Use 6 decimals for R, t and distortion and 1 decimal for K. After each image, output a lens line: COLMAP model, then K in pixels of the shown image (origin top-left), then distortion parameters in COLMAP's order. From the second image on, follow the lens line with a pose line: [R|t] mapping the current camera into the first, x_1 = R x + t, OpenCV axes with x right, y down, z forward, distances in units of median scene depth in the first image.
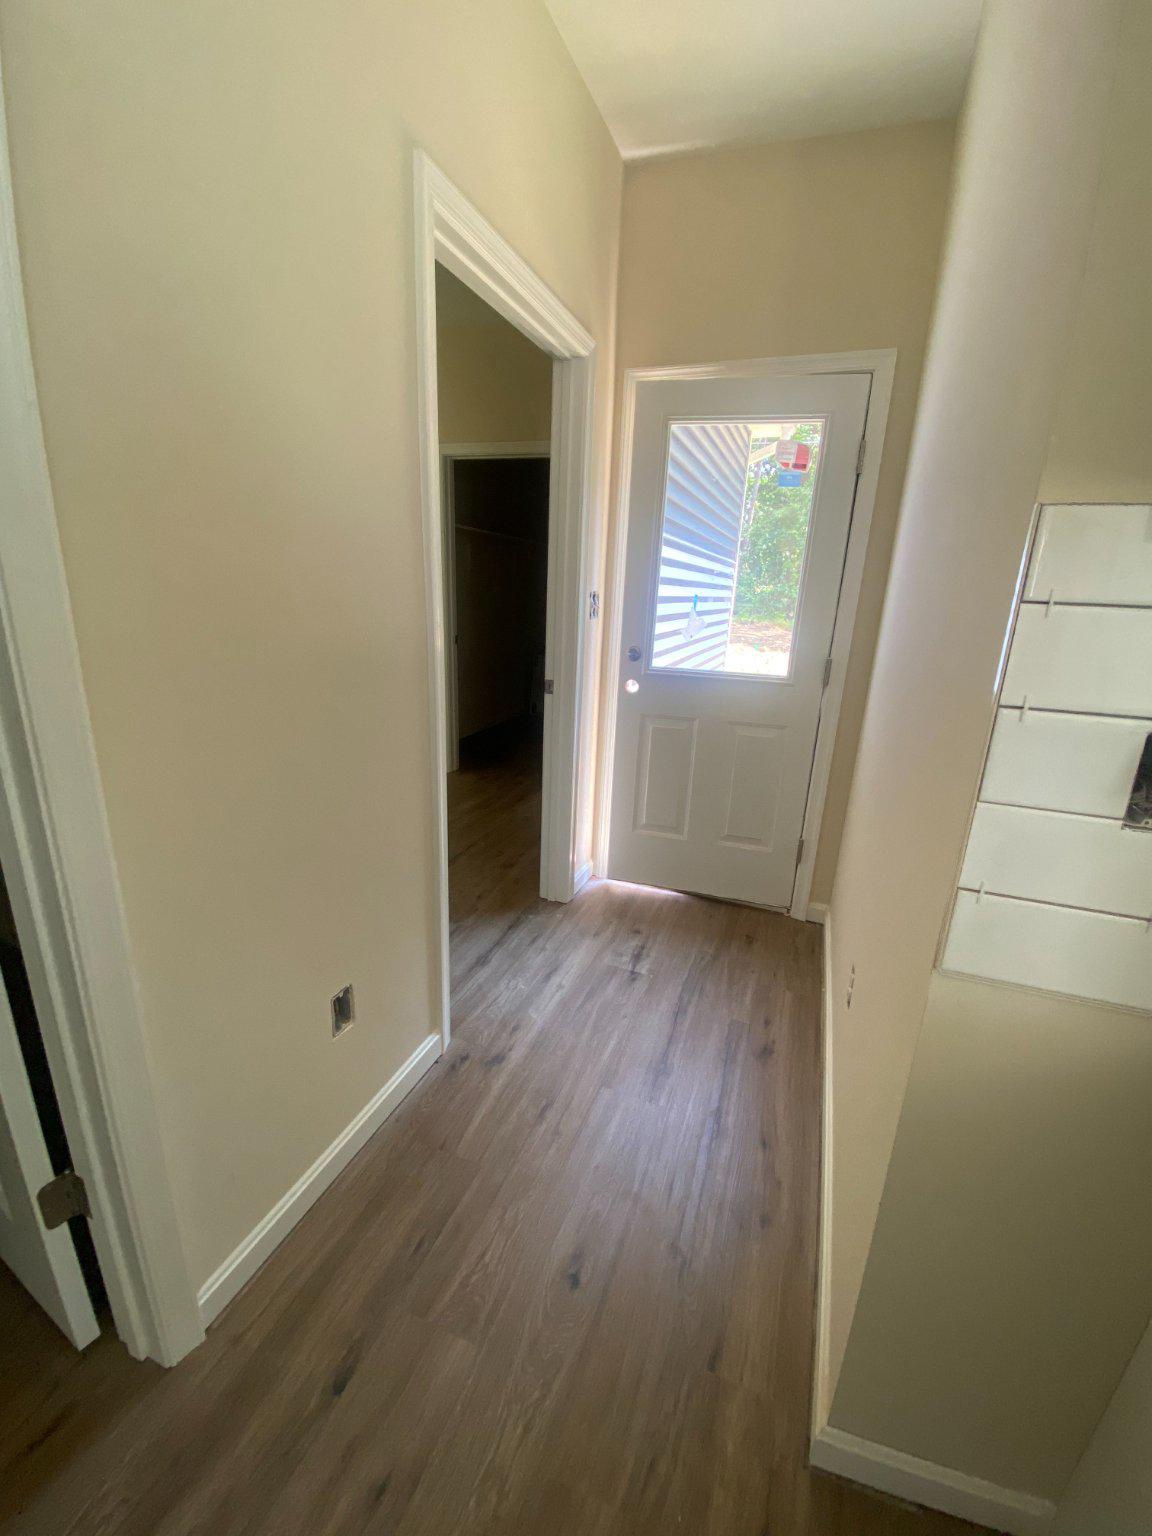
lens RADIAL K [[619.0, 0, 588.4], [0, 619.0, 762.1], [0, 0, 1]] dist [0.017772, -0.019972]
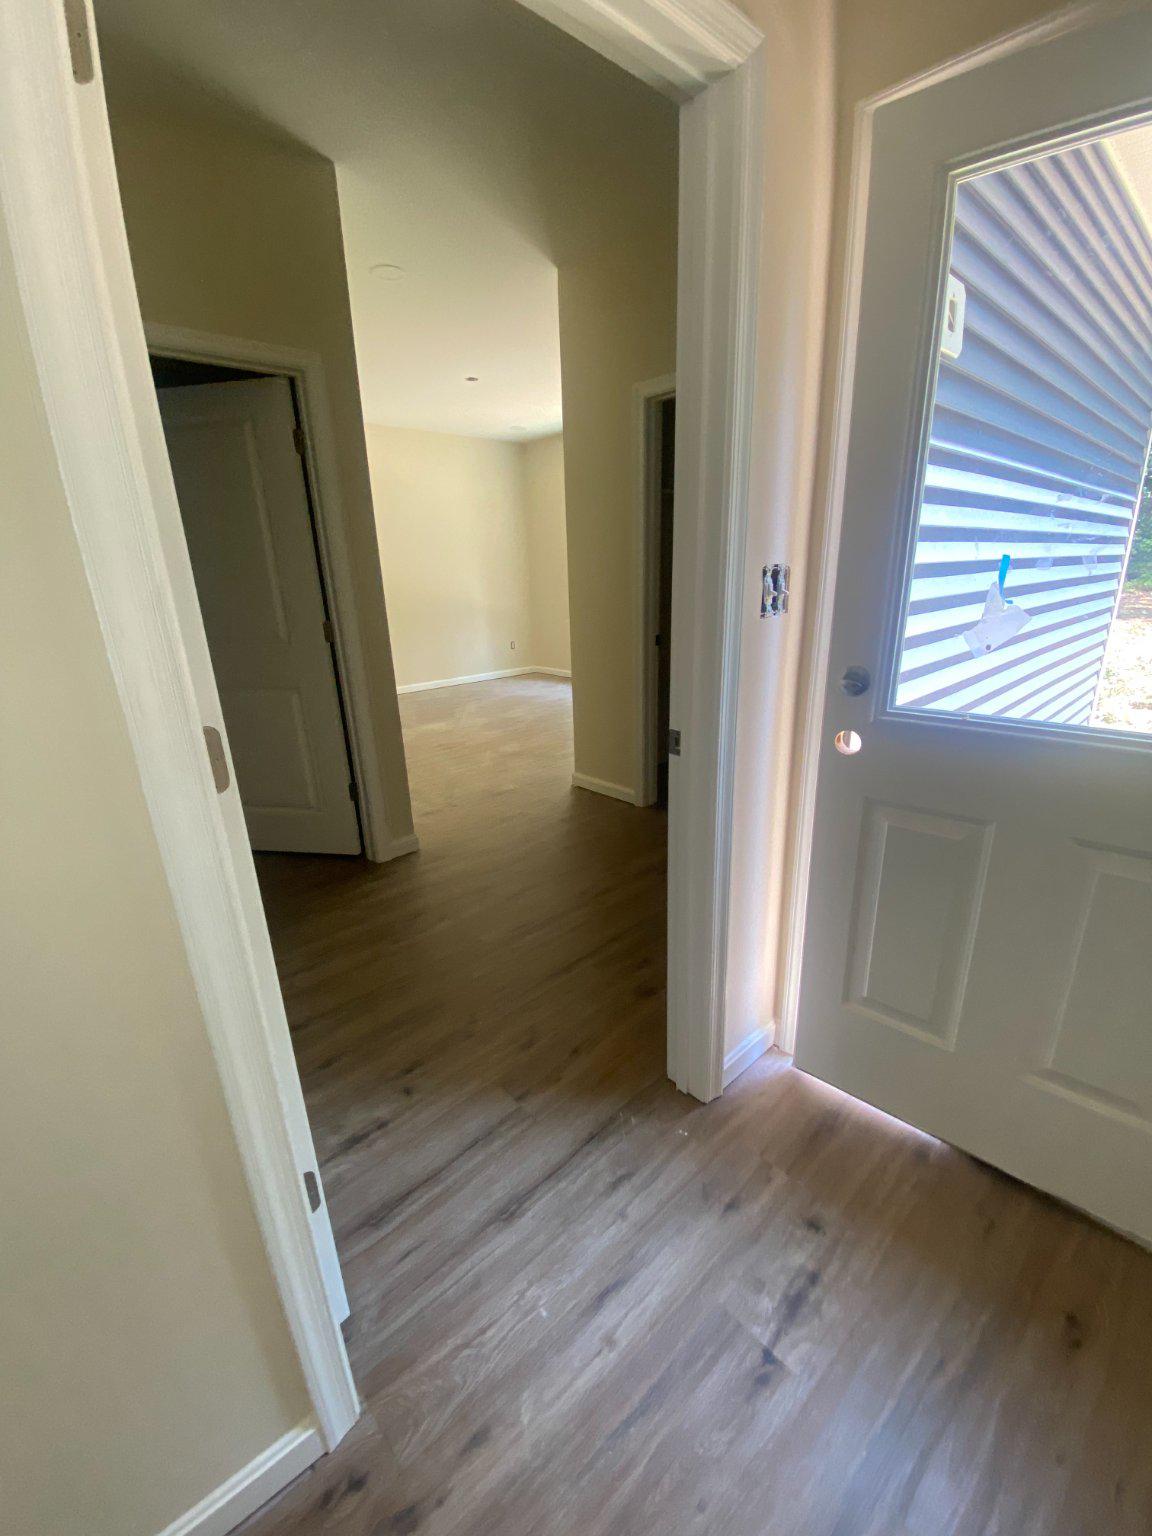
lens RADIAL K [[619.0, 0, 588.4], [0, 619.0, 762.1], [0, 0, 1]] dist [0.017772, -0.019972]
pose [[0.886370, 0.066771, -0.458137, 0.123536], [-0.055696, 0.997737, 0.037658, -0.119770], [0.459614, -0.007862, 0.888084, 0.461263]]
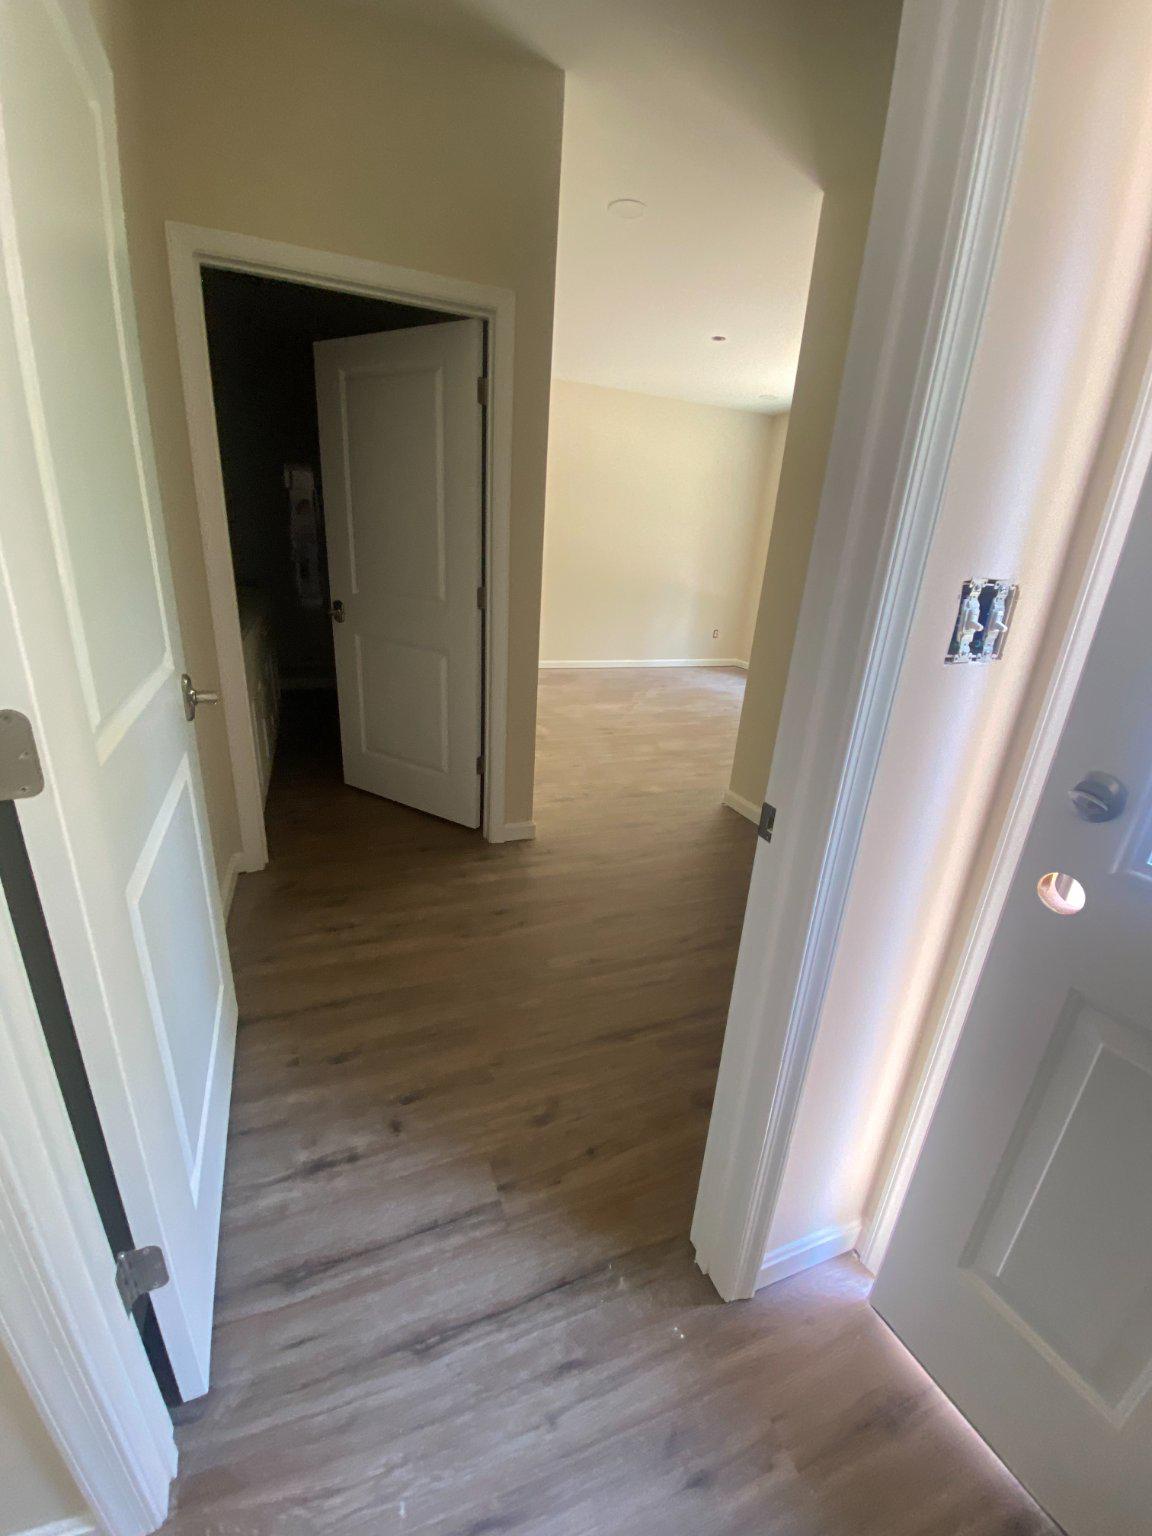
lens RADIAL K [[619.0, 0, 588.4], [0, 619.0, 762.1], [0, 0, 1]] dist [0.017772, -0.019972]
pose [[0.667227, 0.245298, -0.703305, 0.121413], [-0.235678, 0.965232, 0.113065, -0.173472], [0.706587, 0.090313, 0.701840, 0.643138]]
